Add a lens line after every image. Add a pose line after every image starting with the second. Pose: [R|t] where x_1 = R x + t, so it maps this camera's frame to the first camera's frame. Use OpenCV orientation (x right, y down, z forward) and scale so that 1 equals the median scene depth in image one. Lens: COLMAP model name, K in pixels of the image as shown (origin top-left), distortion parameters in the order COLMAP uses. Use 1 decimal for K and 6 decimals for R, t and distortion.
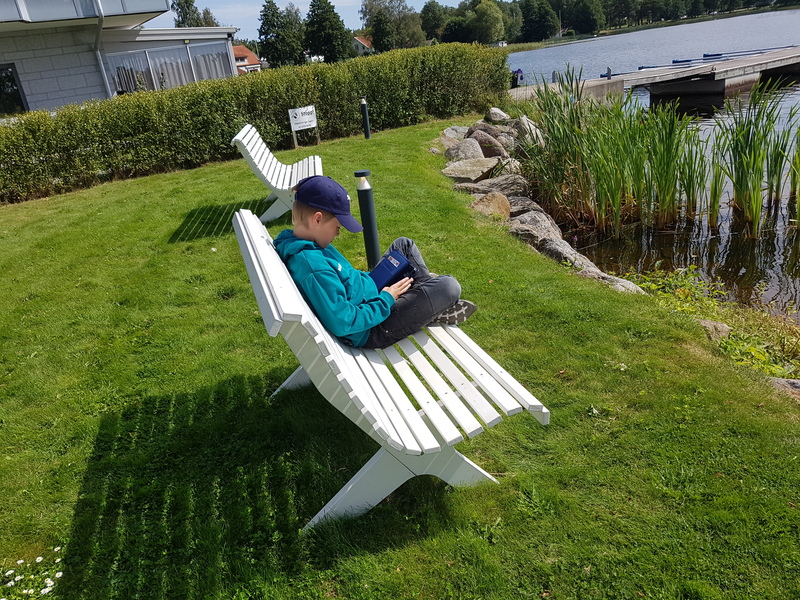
lens RADIAL K [[638.7, 0, 400.4], [0, 638.7, 313.0], [0, 0, 1]] dist [0.138541, -0.218147]
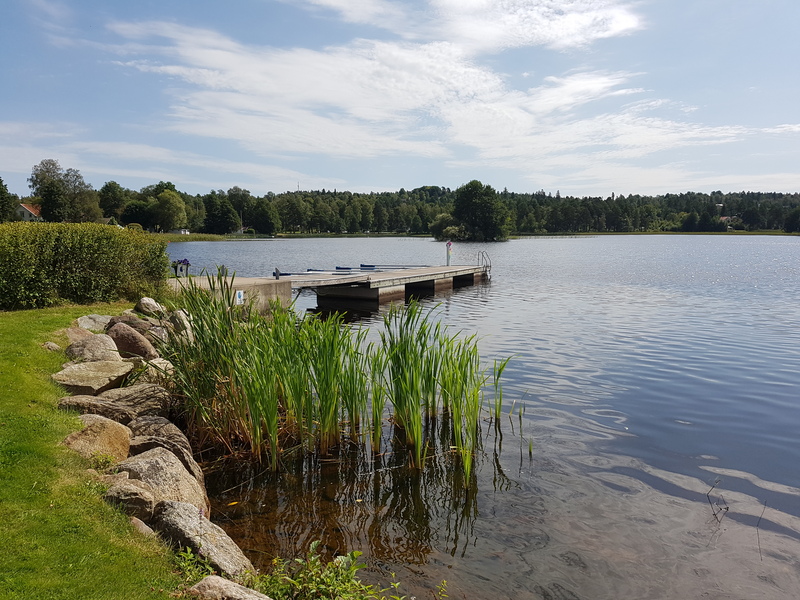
lens RADIAL K [[638.7, 0, 400.4], [0, 638.7, 313.0], [0, 0, 1]] dist [0.138541, -0.218147]
pose [[0.885250, 0.073082, 0.459339, 0.059796], [0.056662, 0.963278, -0.262460, -0.059217], [-0.461652, 0.258370, 0.848600, 0.125518]]
